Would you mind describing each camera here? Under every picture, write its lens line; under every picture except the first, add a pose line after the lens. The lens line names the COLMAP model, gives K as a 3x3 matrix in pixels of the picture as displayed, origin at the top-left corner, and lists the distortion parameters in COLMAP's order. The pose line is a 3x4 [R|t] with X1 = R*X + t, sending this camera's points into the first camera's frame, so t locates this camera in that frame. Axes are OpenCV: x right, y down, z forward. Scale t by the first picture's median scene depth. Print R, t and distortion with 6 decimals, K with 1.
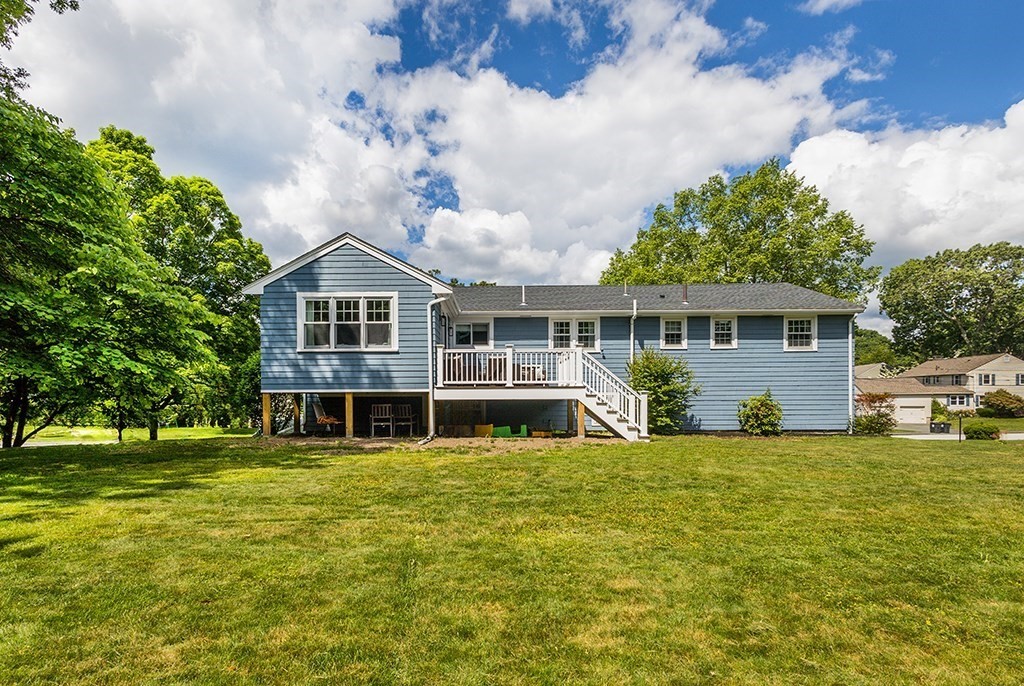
lens RADIAL K [[556.2, 0, 502.5], [0, 556.2, 400.1], [0, 0, 1]] dist [0.025321, 0.001803]
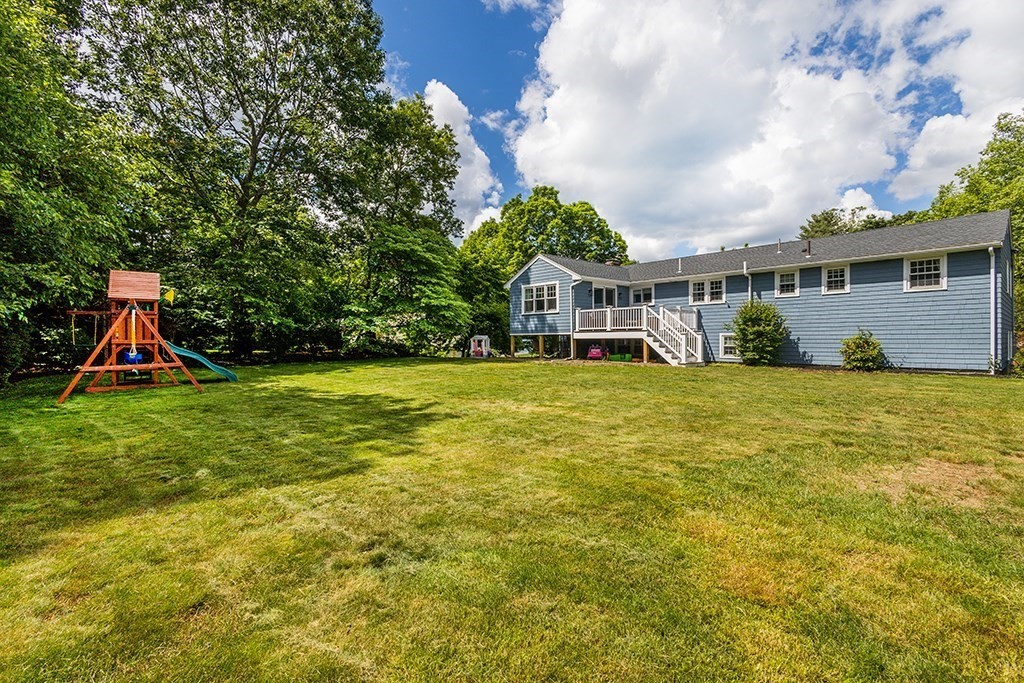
lens RADIAL K [[493.5, 0, 508.1], [0, 493.5, 337.3], [0, 0, 1]] dist [0.027452, -0.000768]
pose [[0.664633, -0.003030, -0.747164, 0.713869], [-0.002619, 0.999976, -0.006384, 0.004735], [0.747165, 0.006200, 0.664609, -0.172006]]
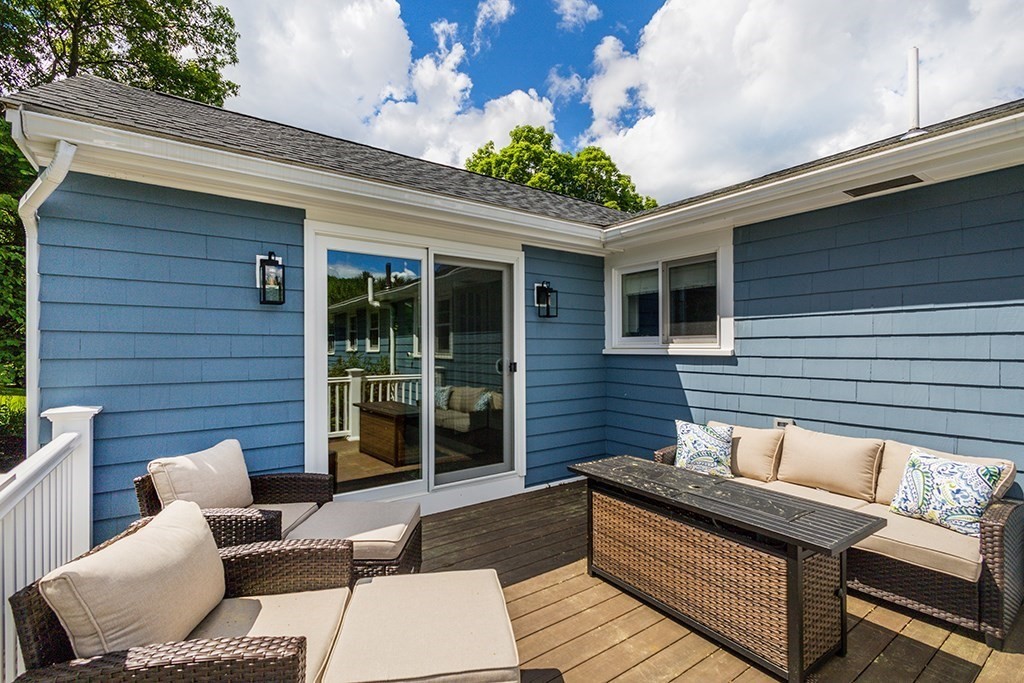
lens RADIAL K [[473.7, 0, 513.1], [0, 473.7, 344.6], [0, 0, 1]] dist [0.010518, -0.000787]
pose [[0.581206, -0.002487, -0.813753, 0.101328], [-0.000979, 0.999992, -0.003755, -0.094733], [0.813756, 0.002979, 0.581199, 0.794560]]
